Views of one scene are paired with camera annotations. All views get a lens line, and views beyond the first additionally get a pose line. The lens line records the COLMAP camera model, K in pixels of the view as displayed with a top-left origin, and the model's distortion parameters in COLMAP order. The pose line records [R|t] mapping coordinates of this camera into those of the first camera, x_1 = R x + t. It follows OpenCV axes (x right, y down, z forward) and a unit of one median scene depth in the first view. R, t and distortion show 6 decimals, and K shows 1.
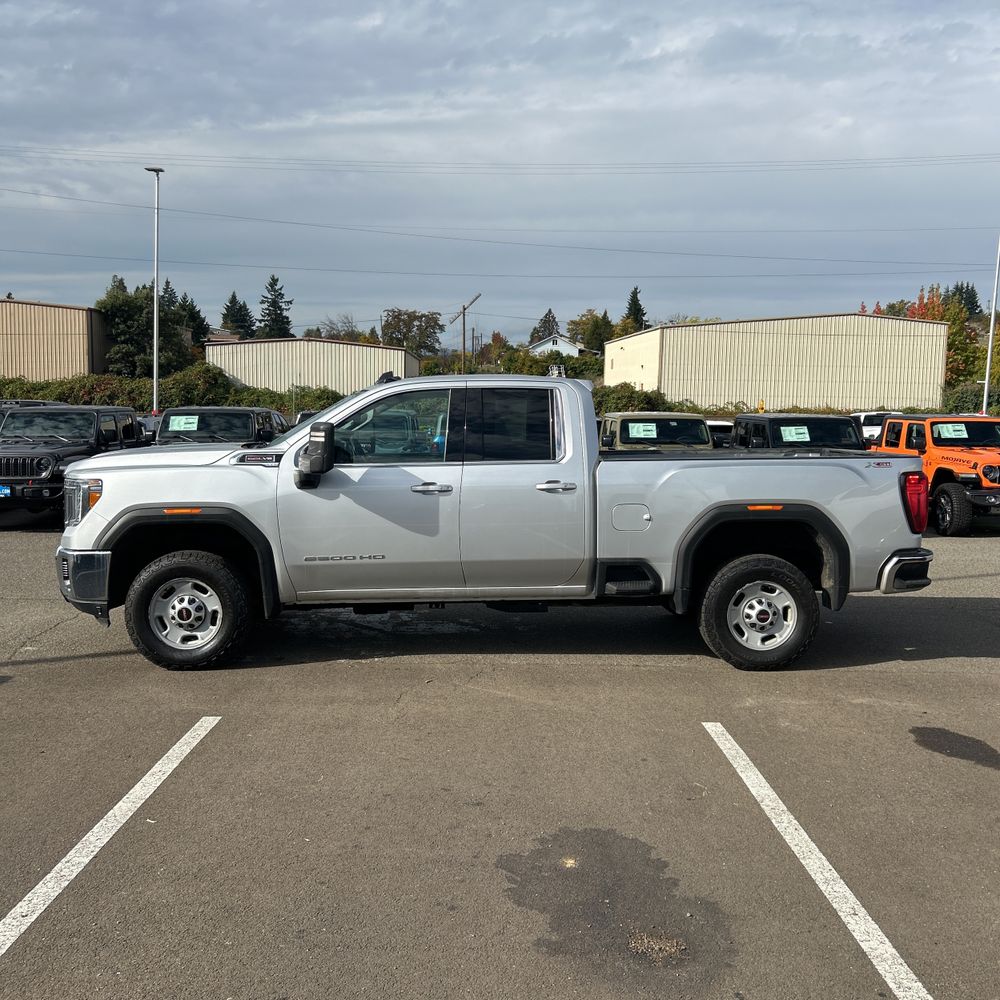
lens RADIAL K [[1007.0, 0, 493.2], [0, 1007.0, 495.3], [0, 0, 1]] dist [0.041375, -0.034891]
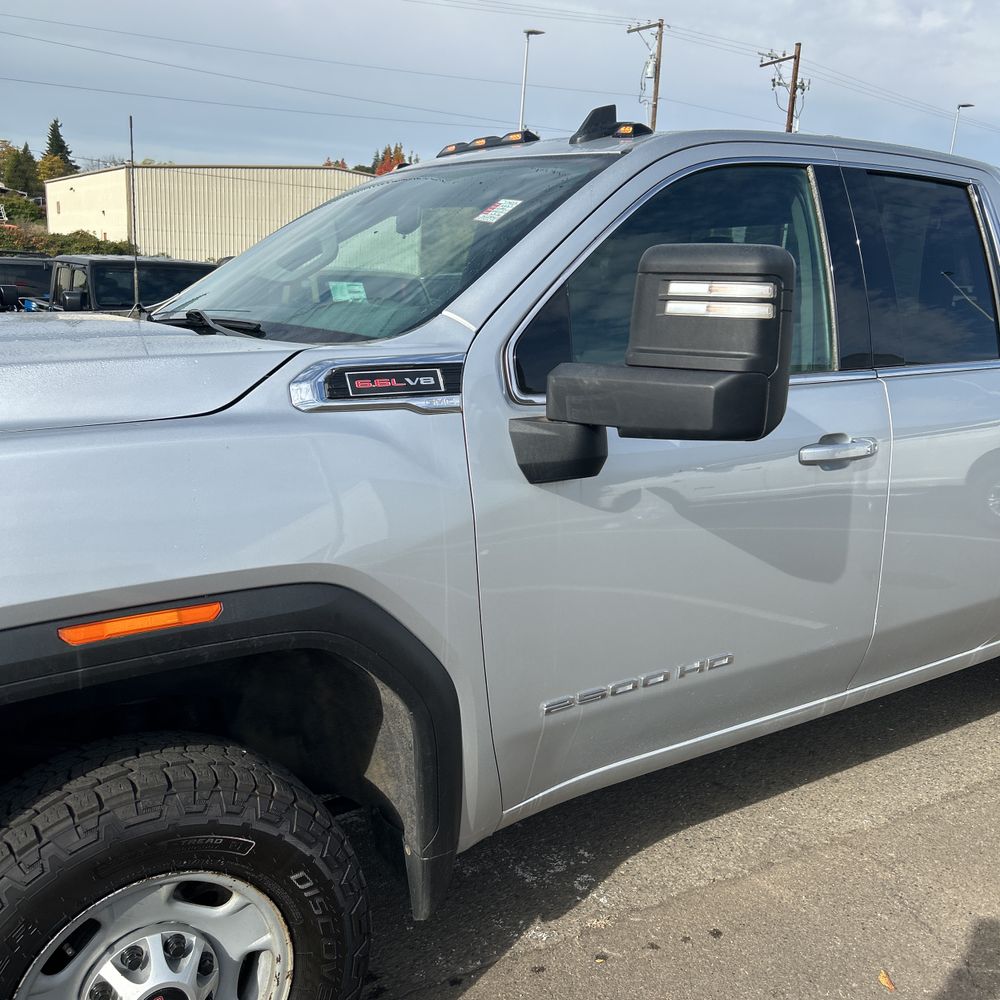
lens RADIAL K [[1014.1, 0, 491.5], [0, 1014.1, 501.5], [0, 0, 1]] dist [0.012422, 0.006354]
pose [[0.858055, -0.092095, 0.505233, -0.288086], [0.020163, 0.989072, 0.146047, -0.036260], [-0.513162, -0.115129, 0.850535, 0.621258]]
